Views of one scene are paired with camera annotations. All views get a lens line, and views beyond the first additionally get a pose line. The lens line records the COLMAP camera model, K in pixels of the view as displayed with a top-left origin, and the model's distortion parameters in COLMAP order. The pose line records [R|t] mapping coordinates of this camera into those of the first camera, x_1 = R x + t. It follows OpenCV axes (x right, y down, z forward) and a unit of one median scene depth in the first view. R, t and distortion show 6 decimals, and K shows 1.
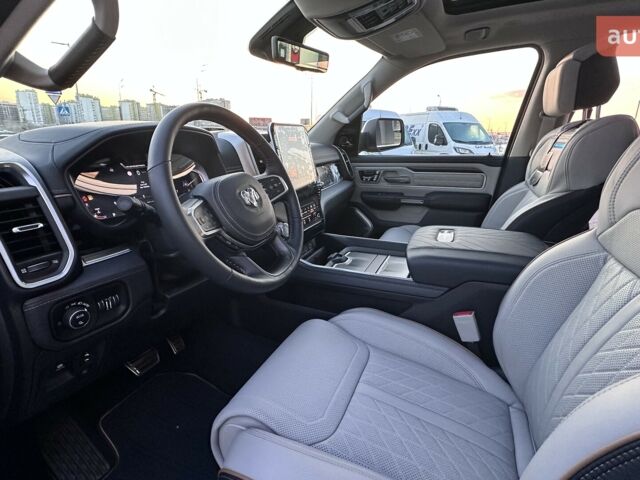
lens RADIAL K [[338.3, 0, 320.0], [0, 338.3, 240.0], [0, 0, 1]] dist [-0.001024, 0.000432]
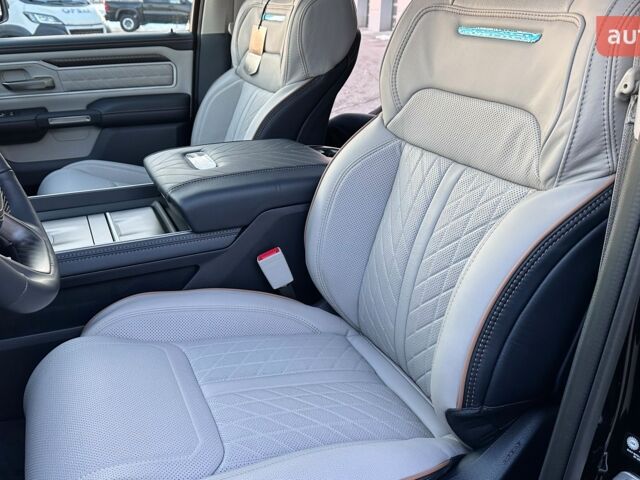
lens RADIAL K [[603.5, 0, 320.0], [0, 603.5, 240.0], [0, 0, 1]] dist [0.012321, -0.003789]
pose [[0.688849, -0.269422, 0.672978, -0.194067], [0.204927, 0.962875, 0.175720, -0.013286], [-0.695336, 0.016867, 0.718487, -0.027352]]
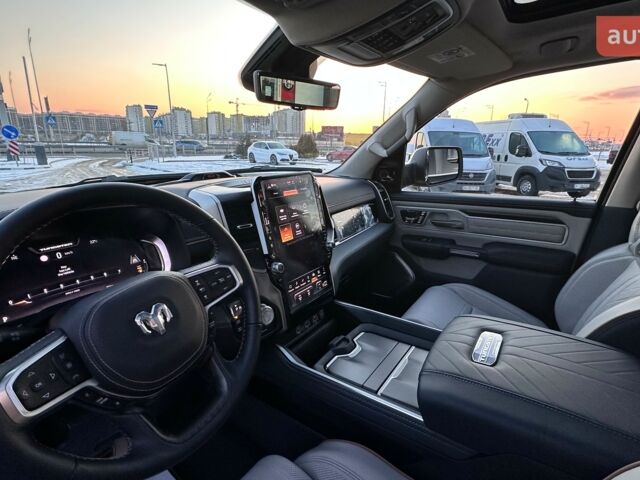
lens RADIAL K [[338.3, 0, 320.0], [0, 338.3, 240.0], [0, 0, 1]] dist [-0.001024, 0.000432]
pose [[0.979896, 0.053046, -0.192329, 0.097748], [-0.057294, 0.998219, -0.016591, -0.120990], [0.191107, 0.027276, 0.981190, 0.161470]]
